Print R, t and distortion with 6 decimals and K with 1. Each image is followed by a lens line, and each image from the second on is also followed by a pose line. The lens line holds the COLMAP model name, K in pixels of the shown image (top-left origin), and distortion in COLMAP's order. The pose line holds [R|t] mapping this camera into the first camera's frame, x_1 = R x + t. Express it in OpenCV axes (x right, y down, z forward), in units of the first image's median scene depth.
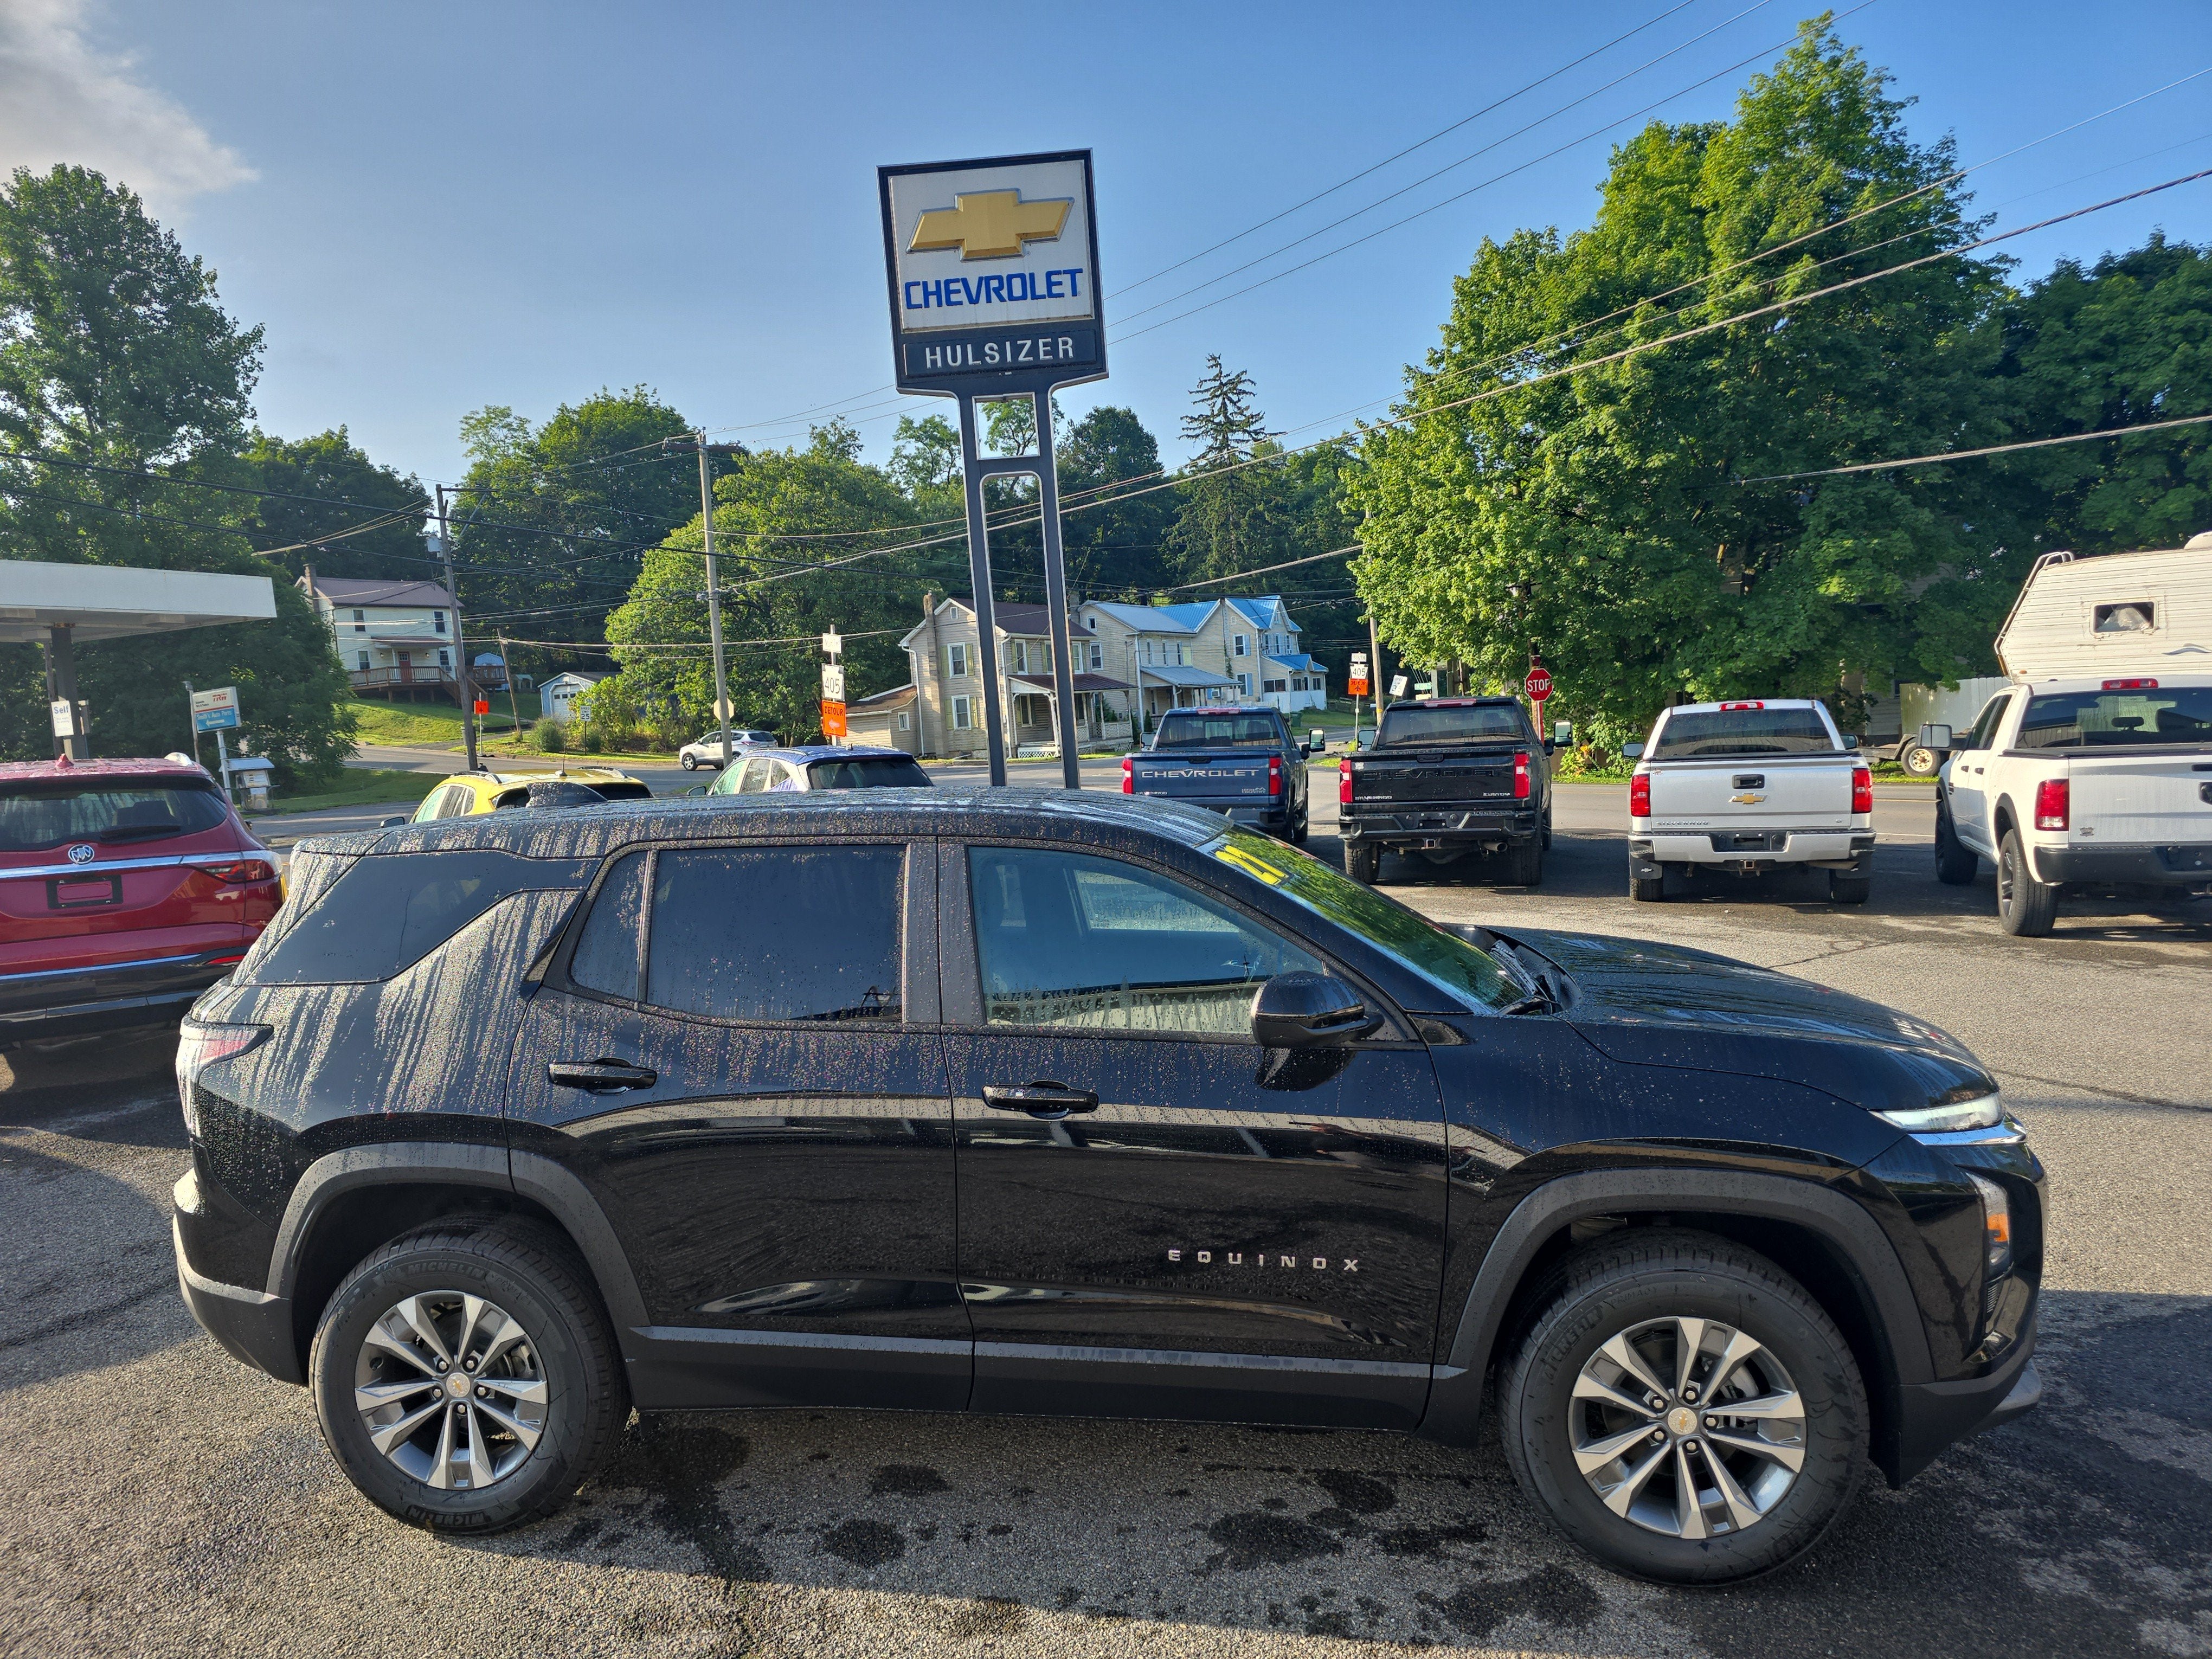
lens RADIAL K [[1526.9, 0, 1109.0], [0, 1526.9, 790.3], [0, 0, 1]] dist [0.028876, -0.017348]
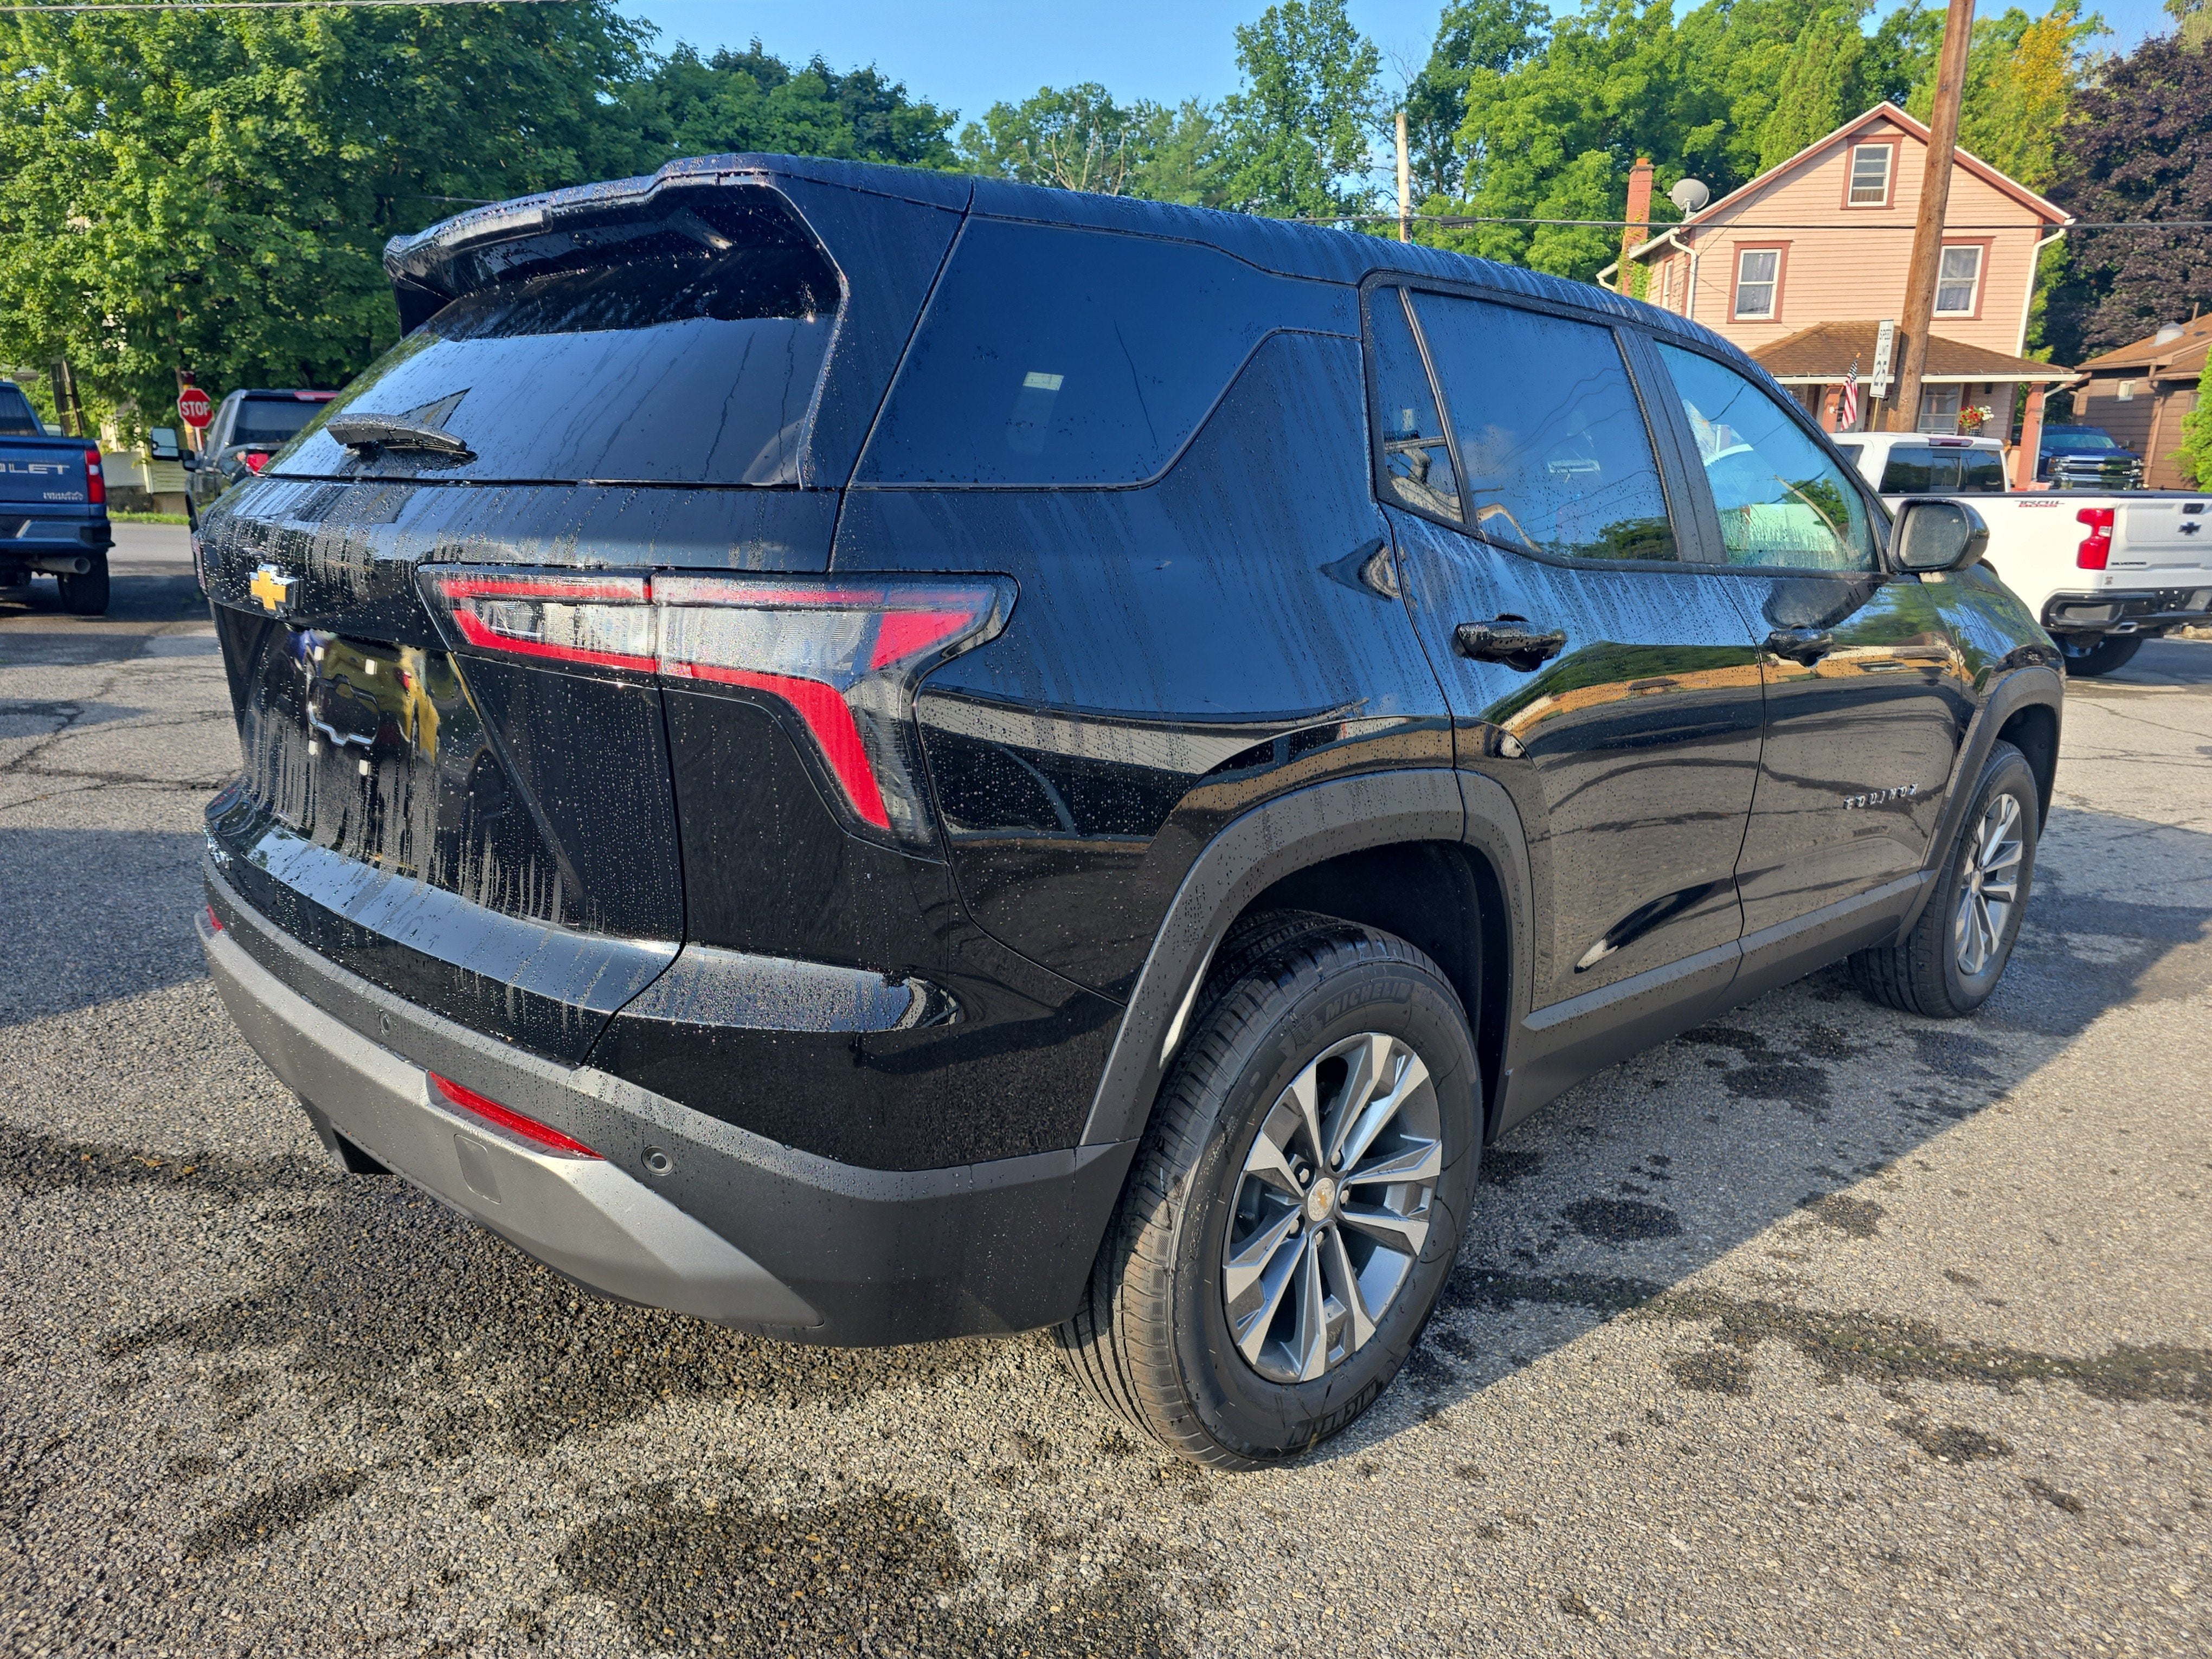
lens RADIAL K [[1526.9, 0, 1101.2], [0, 1526.9, 840.7], [0, 0, 1]] dist [0.028876, -0.017348]
pose [[0.605855, -0.124293, 0.785806, -0.119526], [-0.011187, 0.986292, 0.164629, 0.021310], [-0.795496, -0.108532, 0.596160, 0.097787]]
